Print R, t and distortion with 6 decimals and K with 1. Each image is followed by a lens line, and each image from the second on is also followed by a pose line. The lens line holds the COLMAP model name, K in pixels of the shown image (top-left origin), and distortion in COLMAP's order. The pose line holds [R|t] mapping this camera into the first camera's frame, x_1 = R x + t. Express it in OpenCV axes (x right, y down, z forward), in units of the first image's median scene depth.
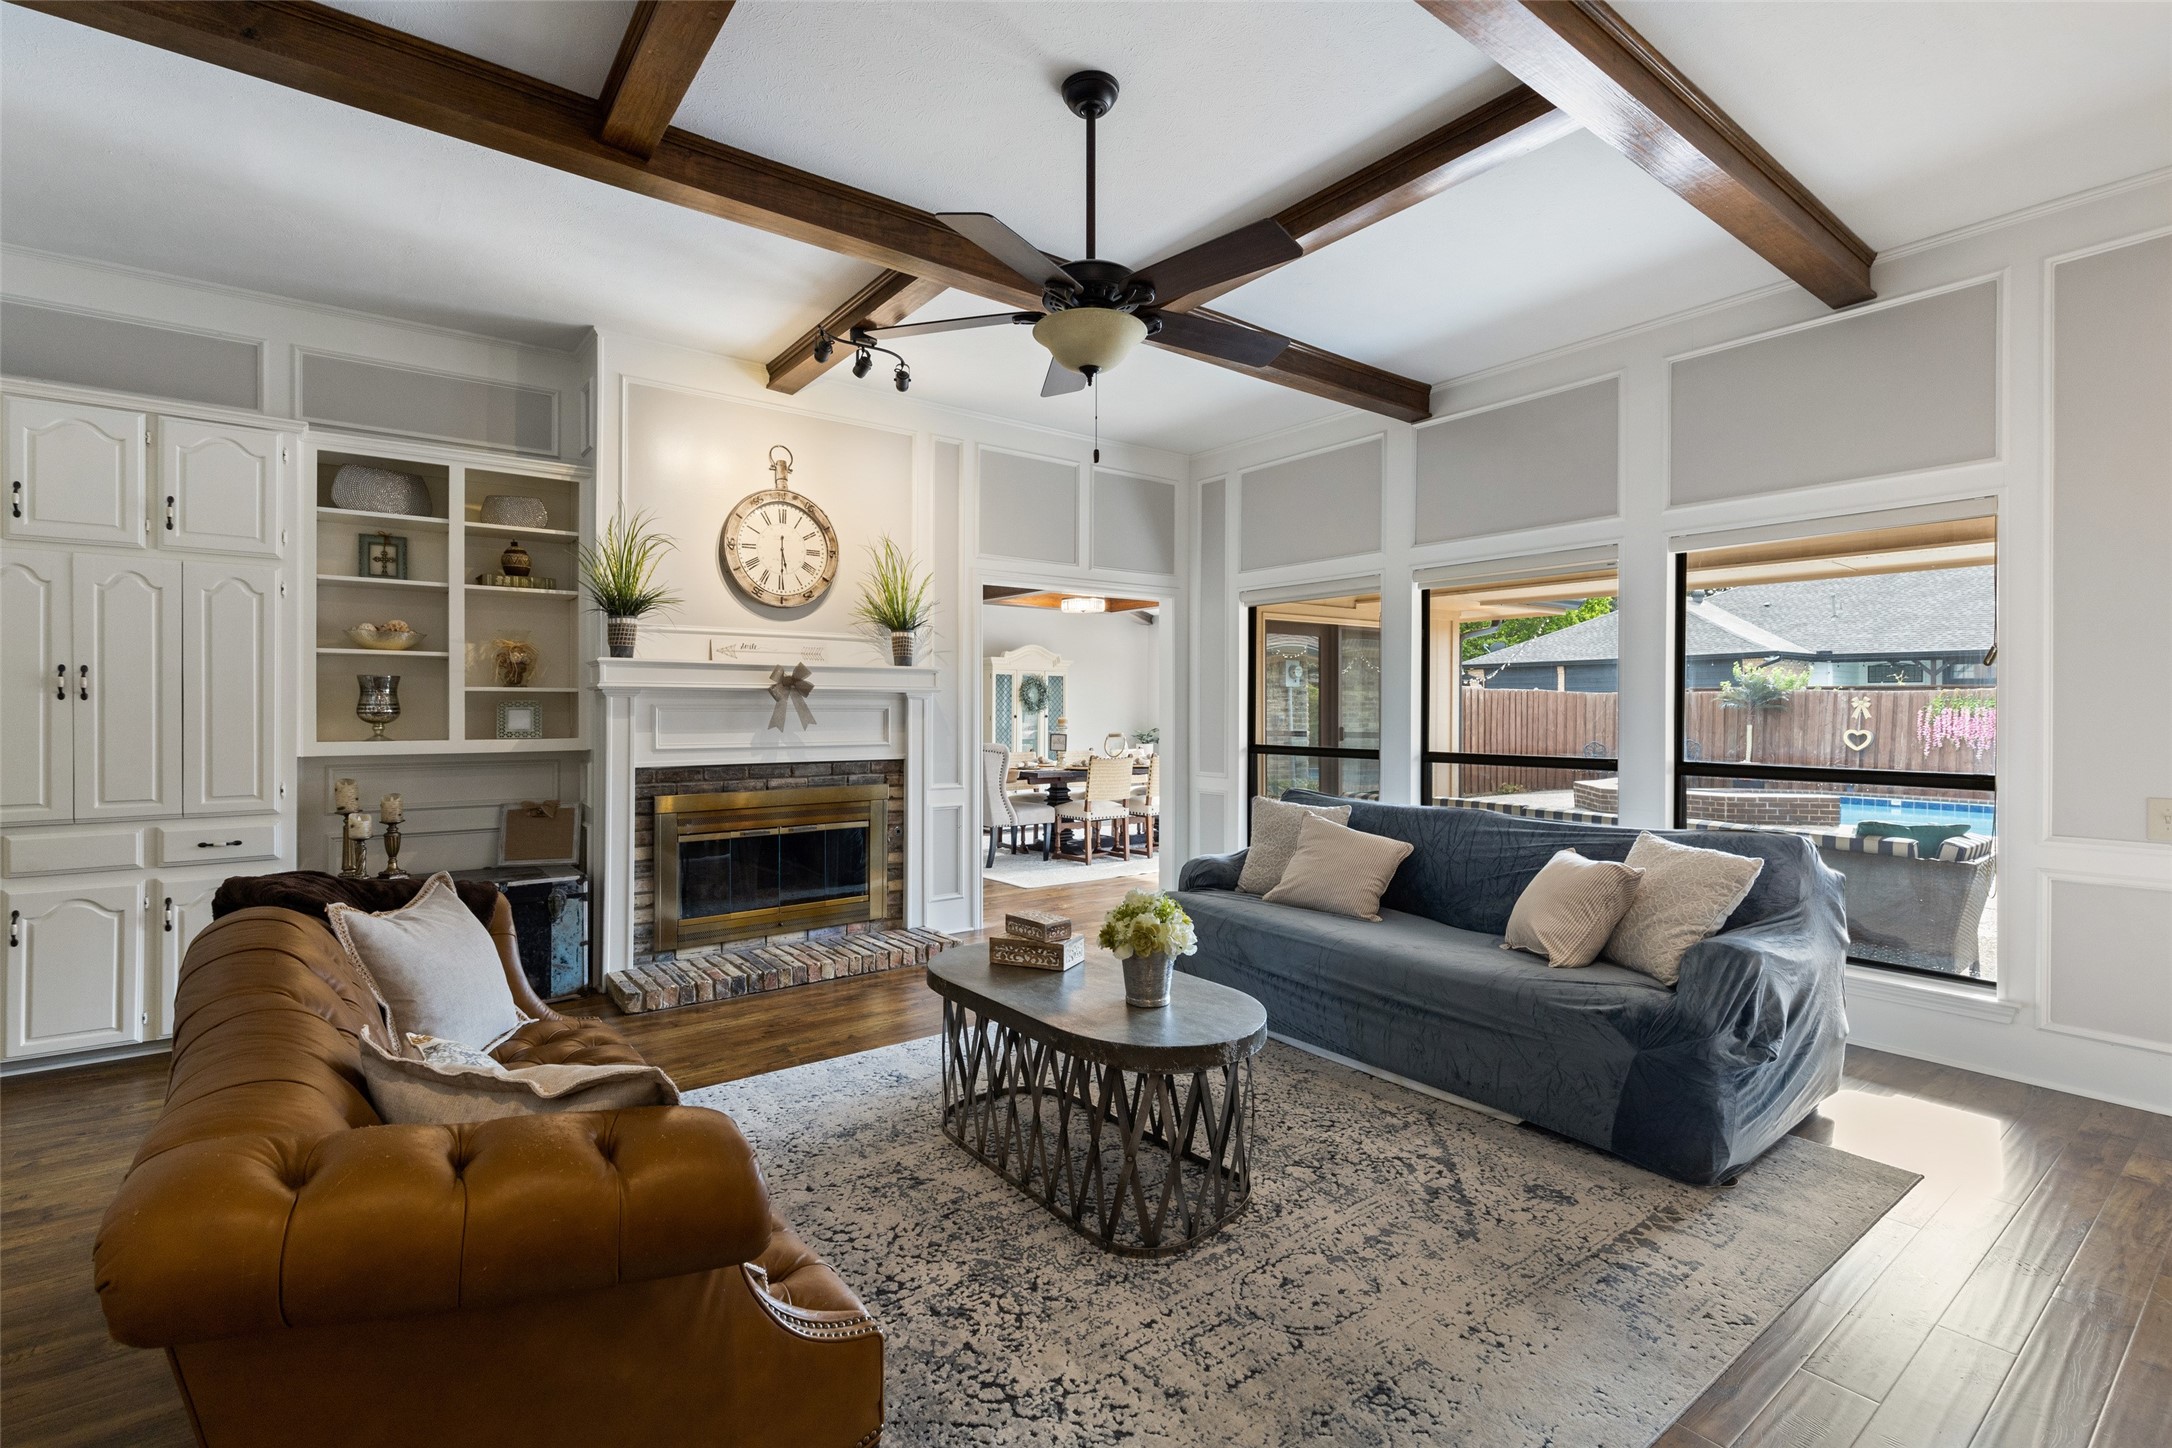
lens RADIAL K [[990.9, 0, 1090.1], [0, 990.9, 717.6], [0, 0, 1]] dist [-0.000297, -0.001594]
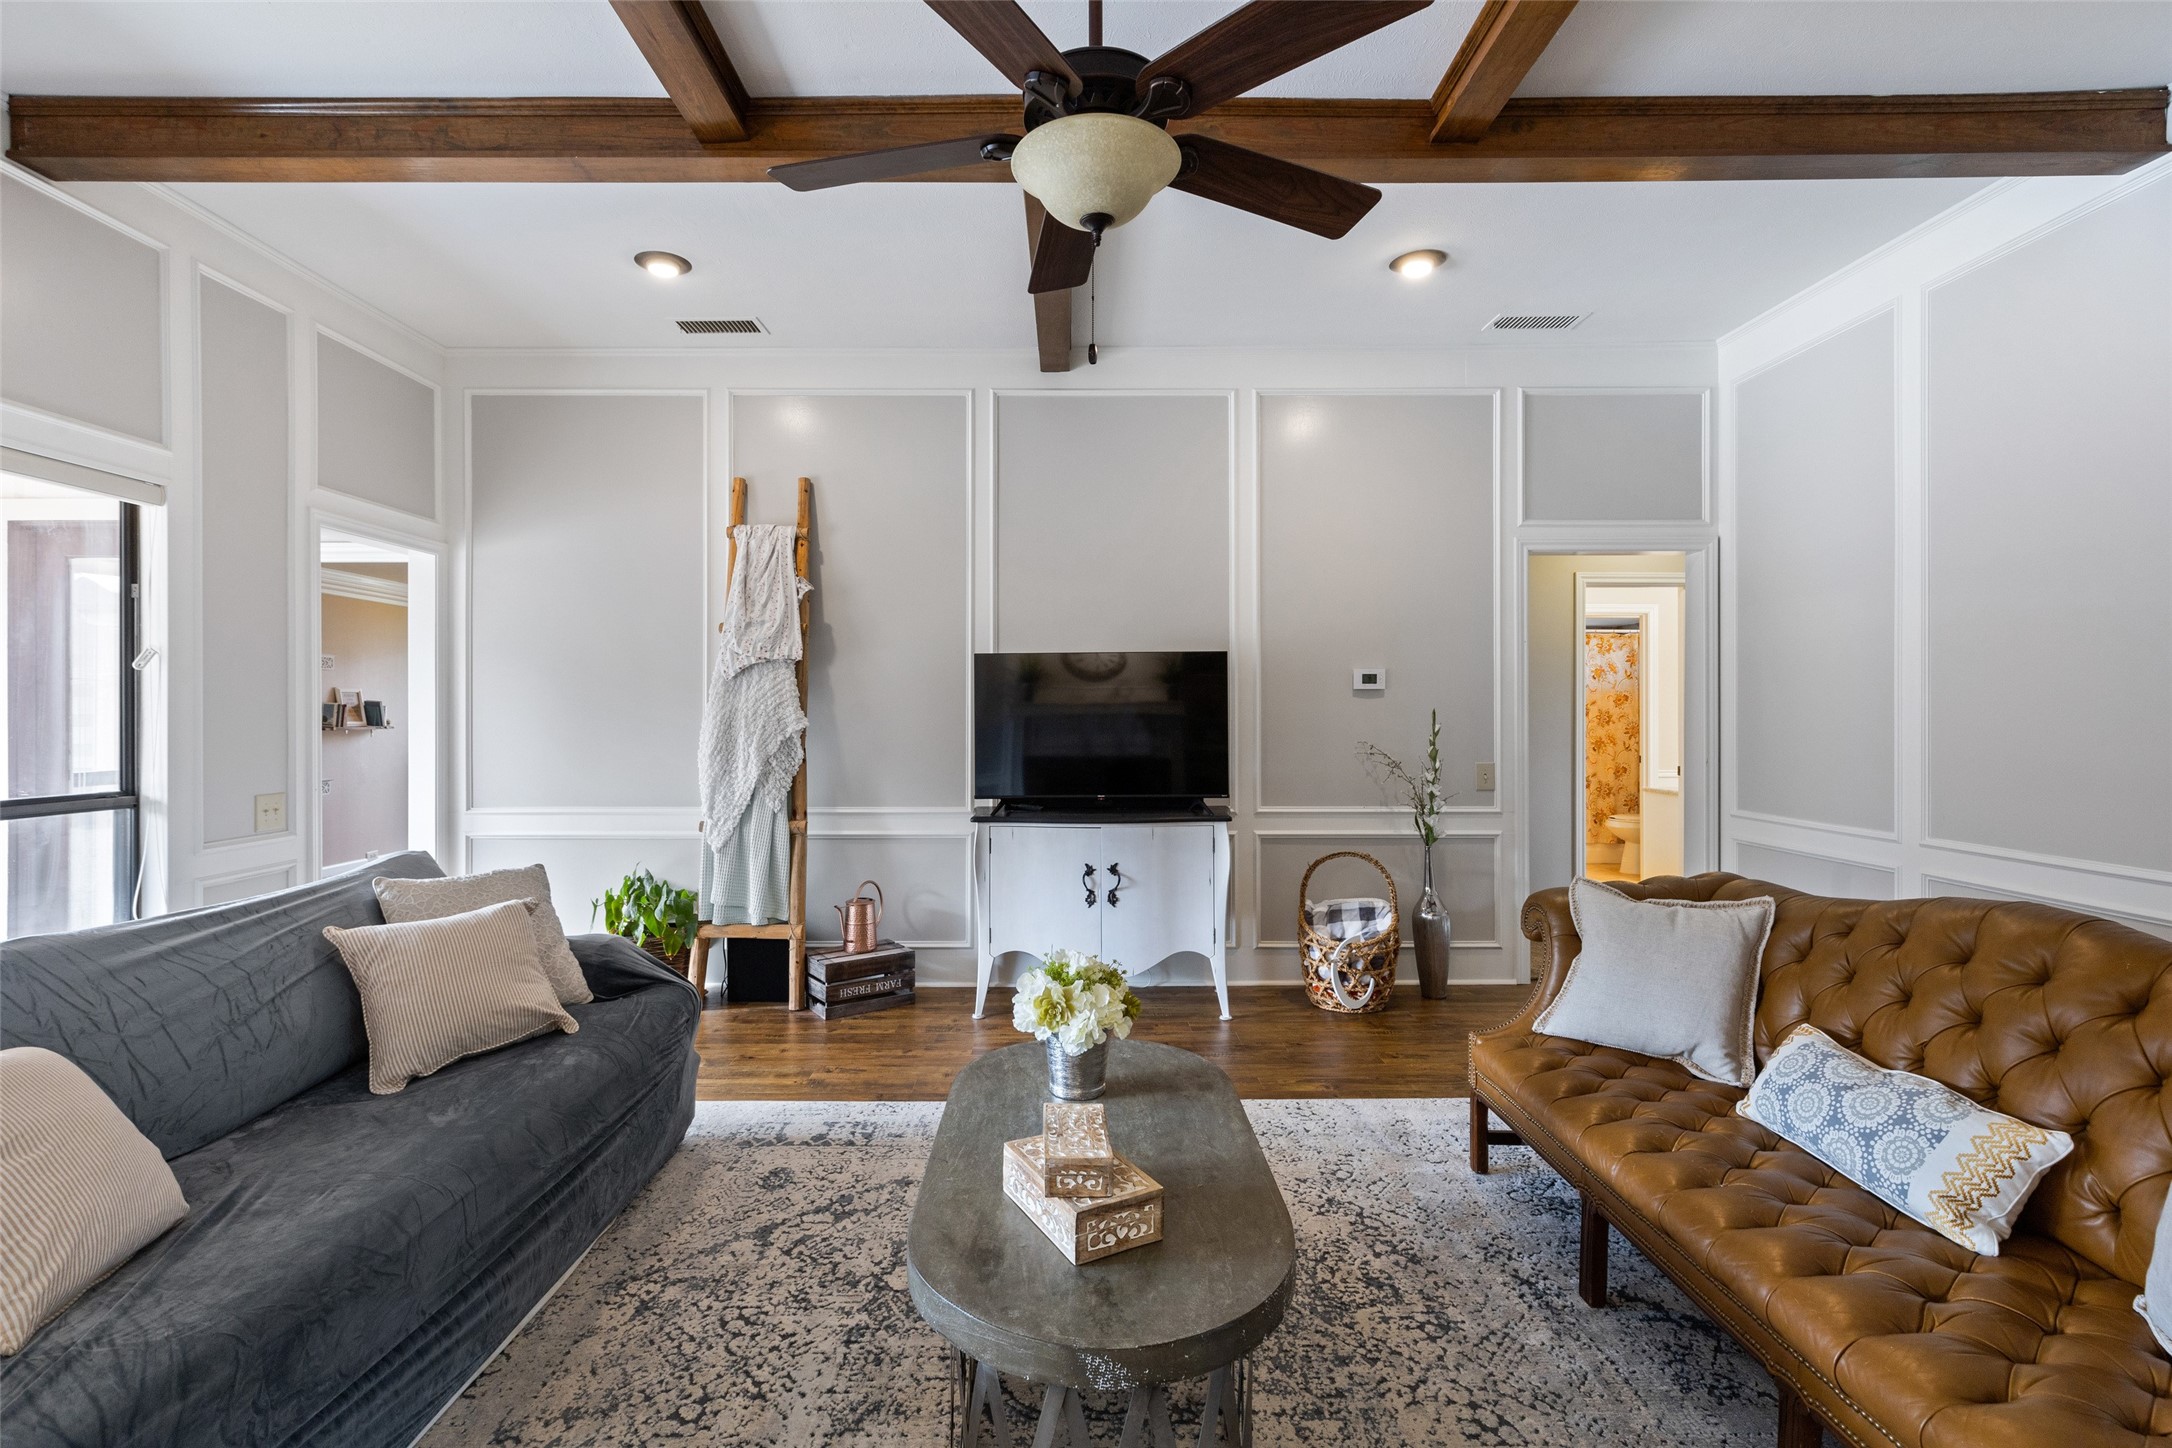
lens RADIAL K [[990.9, 0, 1084.6], [0, 990.9, 710.9], [0, 0, 1]] dist [-0.000297, -0.001594]
pose [[-0.800478, 0.000033, 0.599362, -0.466342], [0.005053, 0.999965, 0.006694, -0.018324], [-0.599340, 0.008387, -0.800450, 1.814781]]
